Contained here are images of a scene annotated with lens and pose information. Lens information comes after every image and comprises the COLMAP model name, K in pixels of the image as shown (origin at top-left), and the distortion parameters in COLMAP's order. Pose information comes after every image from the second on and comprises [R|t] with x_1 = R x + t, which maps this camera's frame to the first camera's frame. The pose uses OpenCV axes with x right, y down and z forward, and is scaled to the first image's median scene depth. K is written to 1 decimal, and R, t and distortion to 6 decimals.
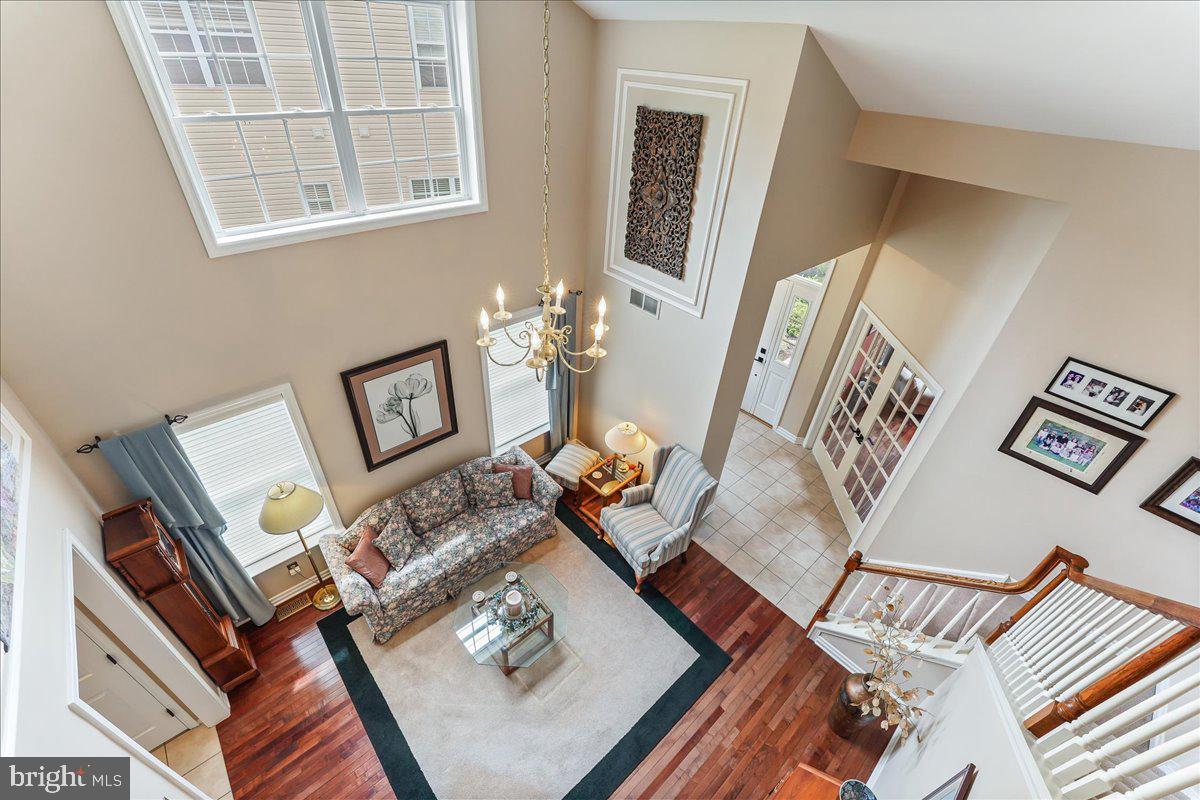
lens RADIAL K [[486.7, 0, 589.2], [0, 486.7, 397.8], [0, 0, 1]] dist [-0.024027, 0.000691]
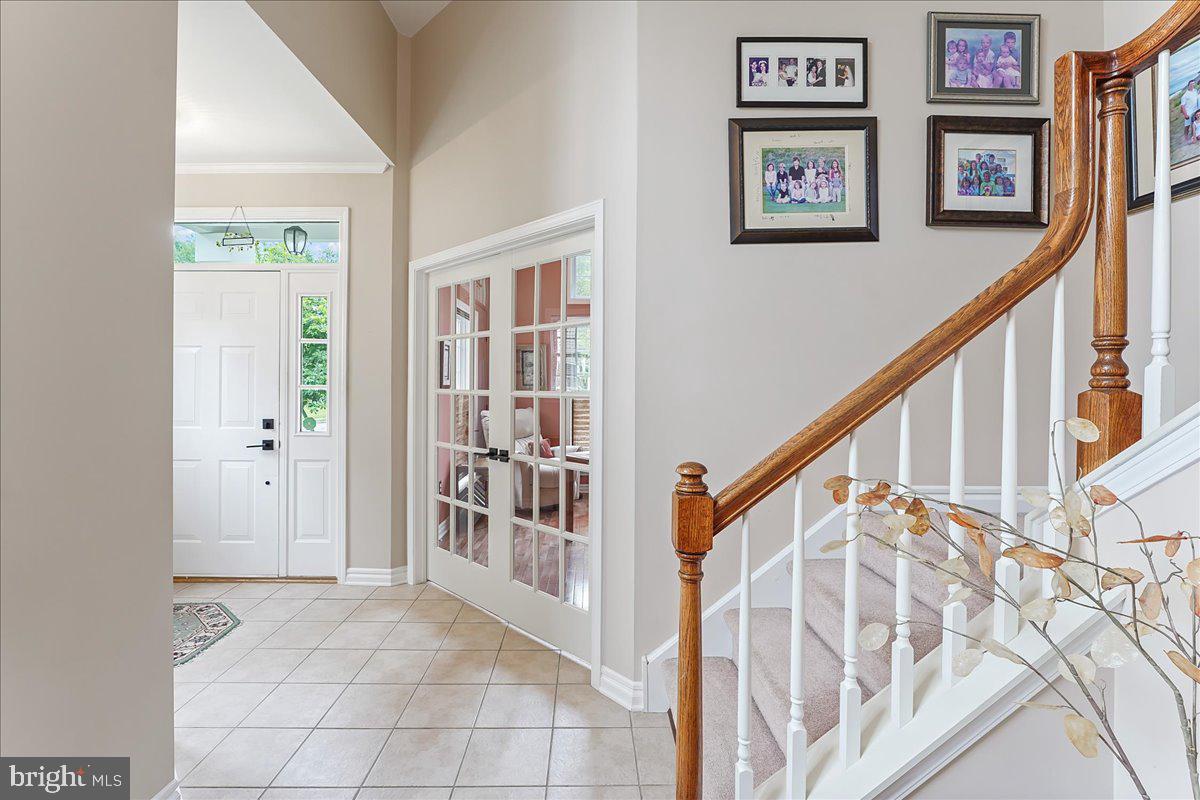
lens RADIAL K [[524.7, 0, 597.1], [0, 524.7, 396.9], [0, 0, 1]] dist [-0.025190, 0.000121]
pose [[0.645266, -0.040220, 0.762898, 0.338455], [0.467307, 0.810779, -0.352507, 0.426957], [-0.604364, 0.583969, 0.541963, 0.970251]]
